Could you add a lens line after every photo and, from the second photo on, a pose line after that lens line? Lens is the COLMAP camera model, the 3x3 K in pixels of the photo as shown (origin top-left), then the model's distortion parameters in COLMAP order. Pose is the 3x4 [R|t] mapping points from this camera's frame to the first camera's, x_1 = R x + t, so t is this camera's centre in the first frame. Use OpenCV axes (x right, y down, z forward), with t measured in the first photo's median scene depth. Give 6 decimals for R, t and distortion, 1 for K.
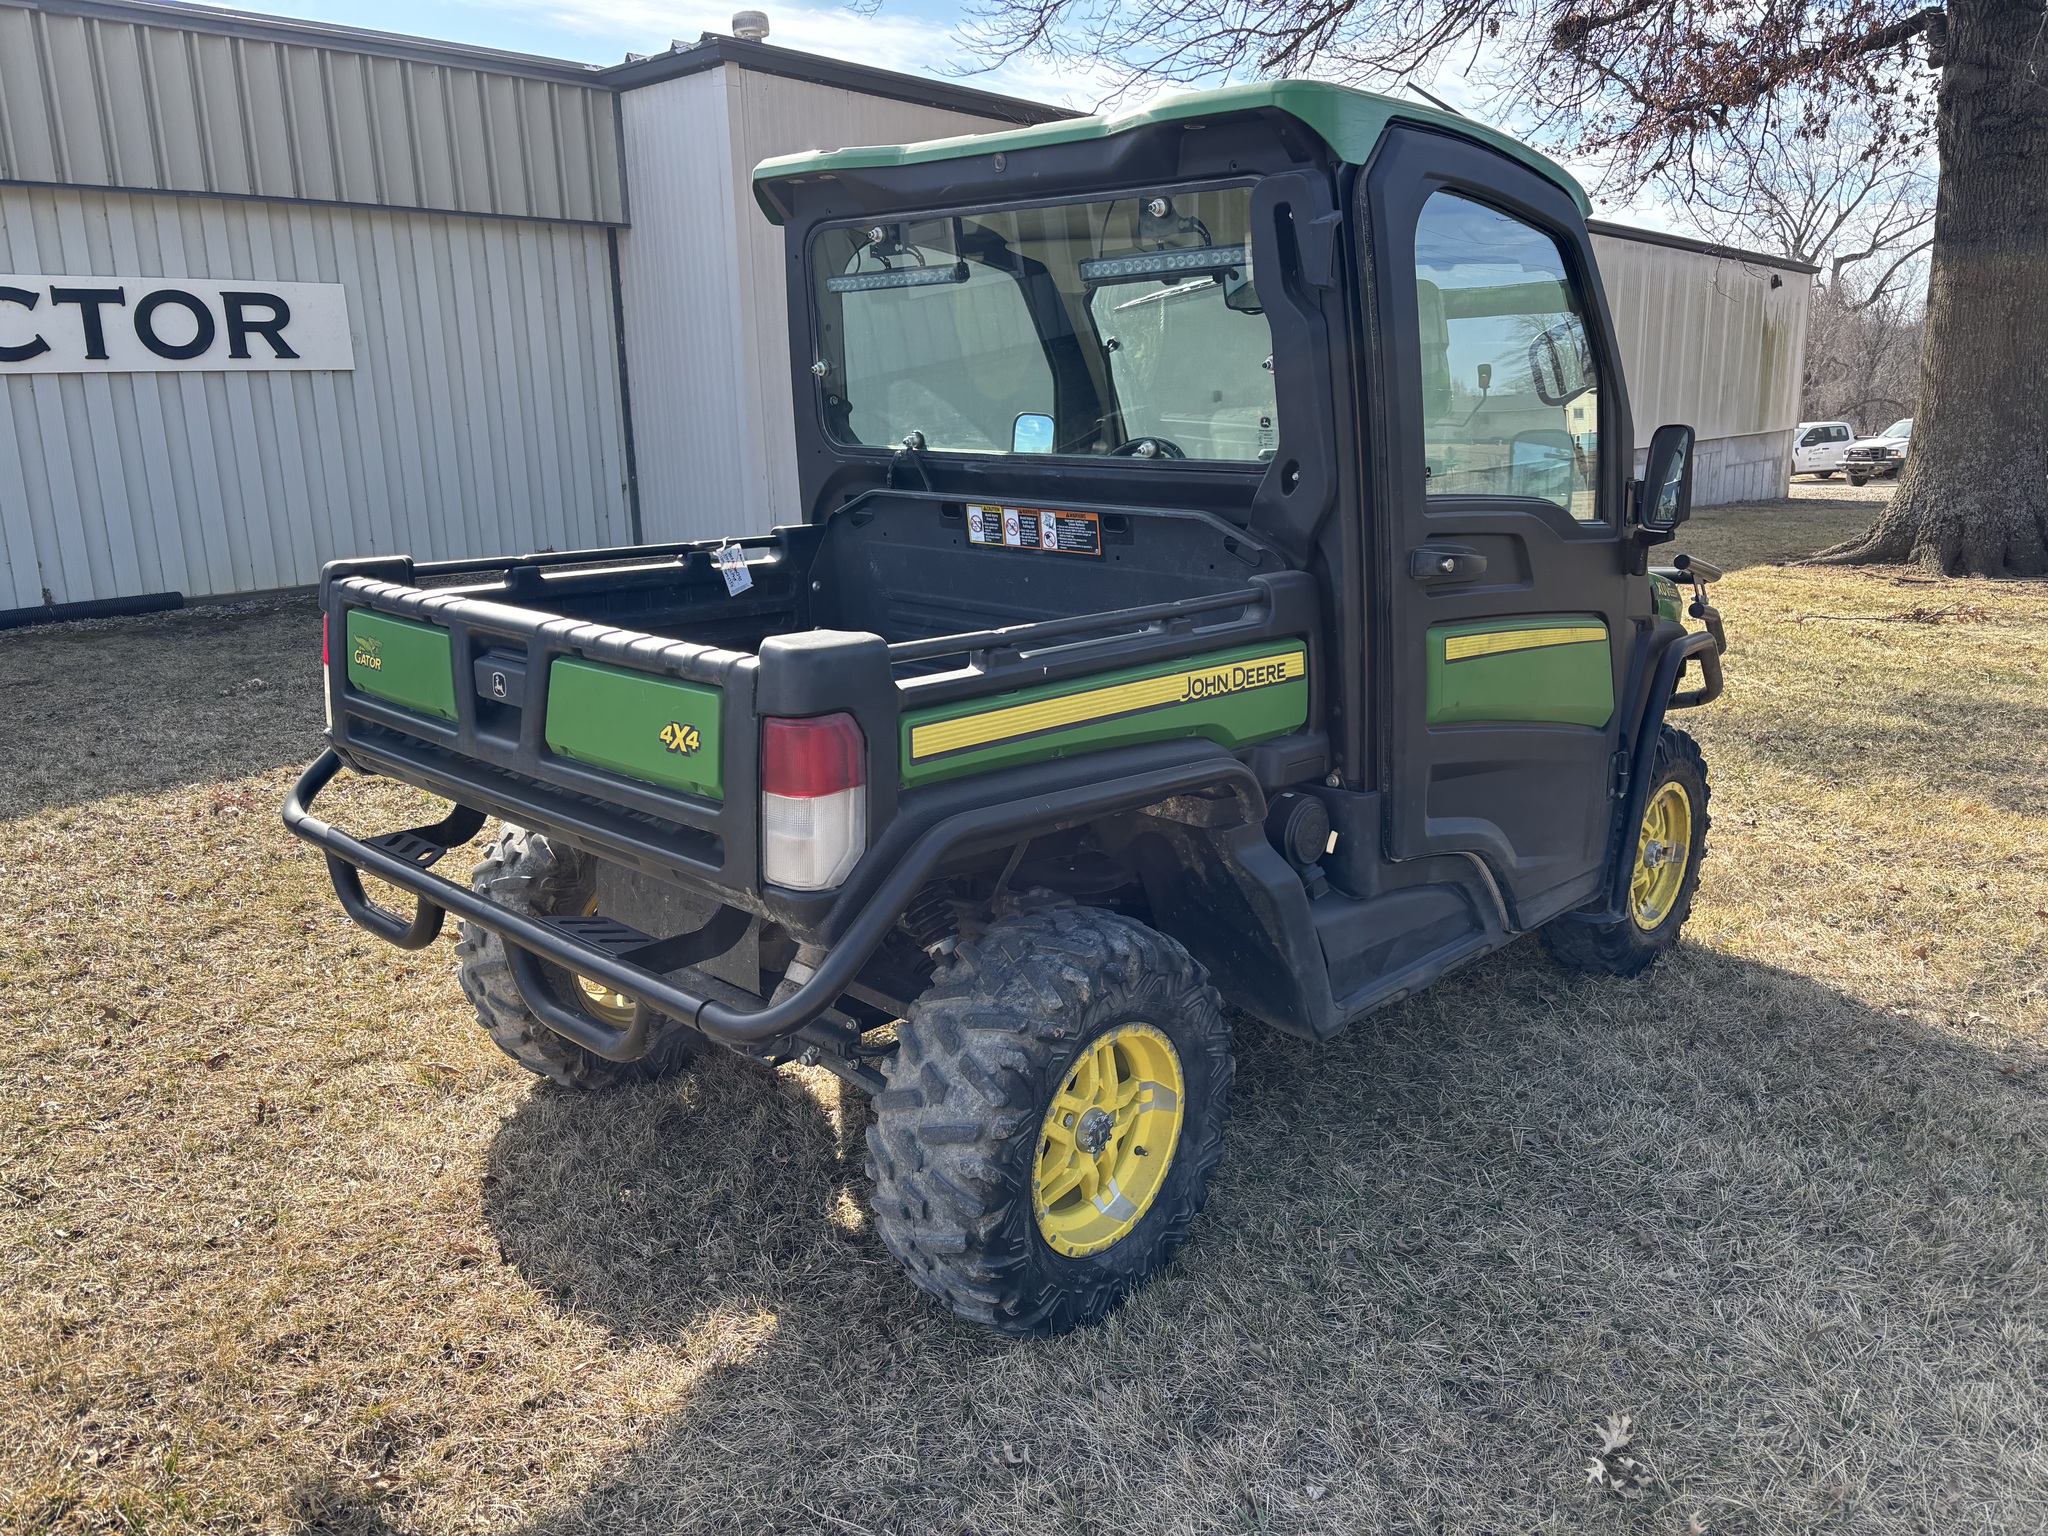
lens RADIAL K [[1562.6, 0, 1013.7], [0, 1562.6, 773.7], [0, 0, 1]] dist [0.040854, -0.028380]
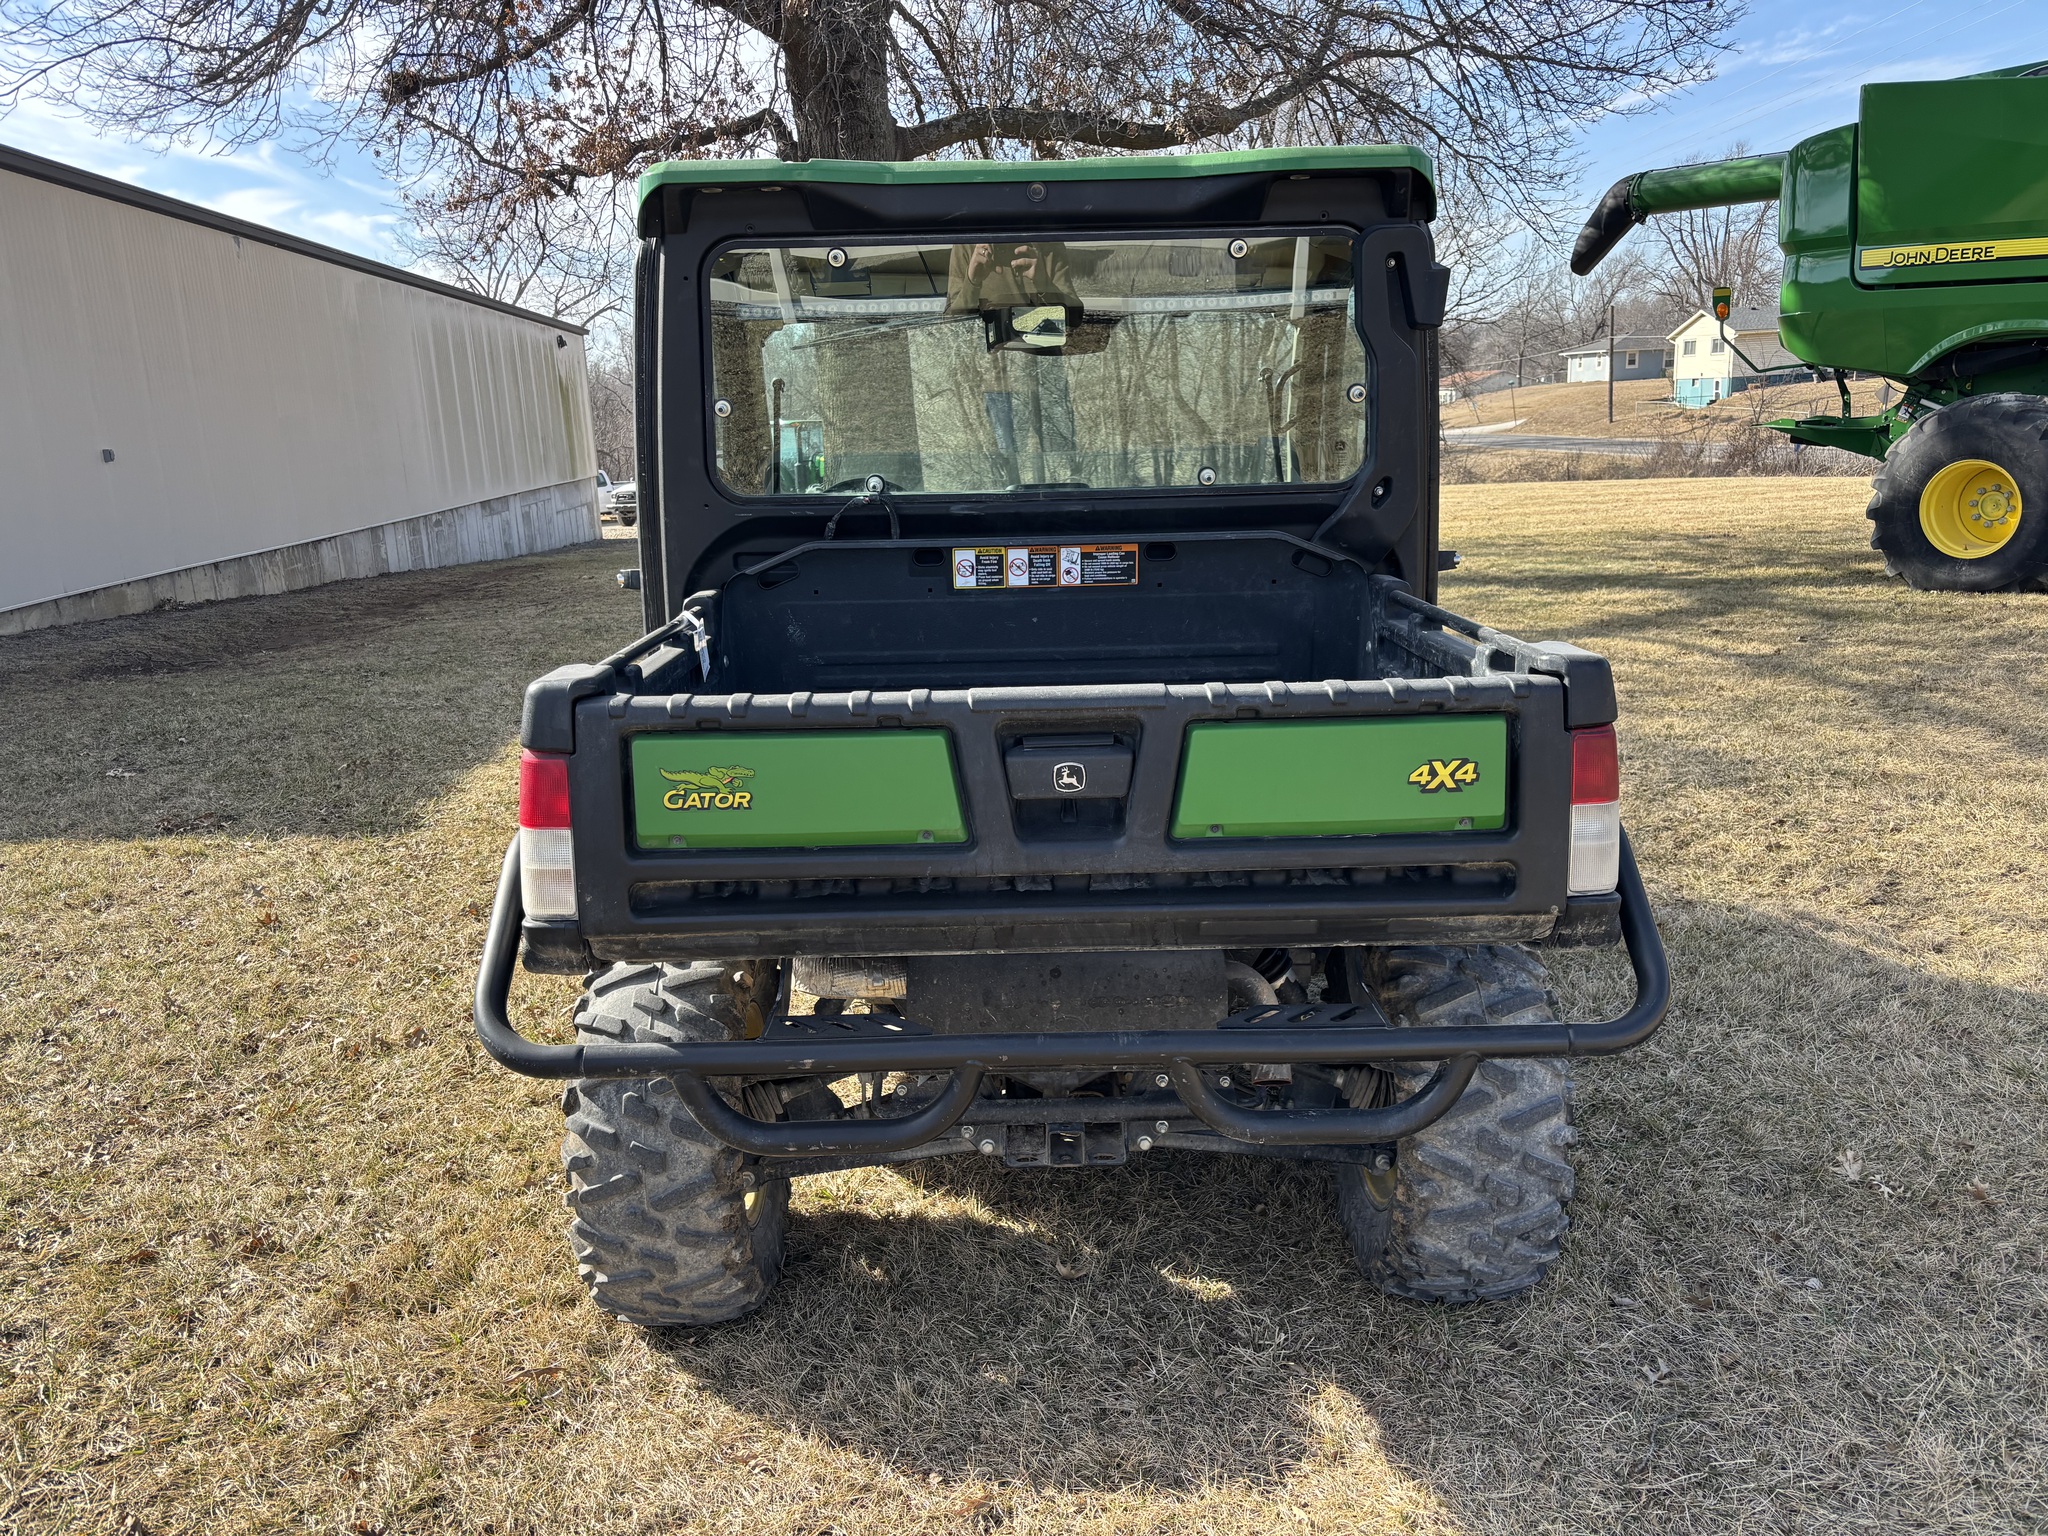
lens RADIAL K [[1562.6, 0, 1017.6], [0, 1562.6, 771.4], [0, 0, 1]] dist [0.040854, -0.028380]
pose [[0.715103, -0.168404, 0.678430, -0.670274], [0.191945, 0.980546, 0.041075, -0.073008], [-0.672149, 0.100849, 0.733516, 0.301720]]
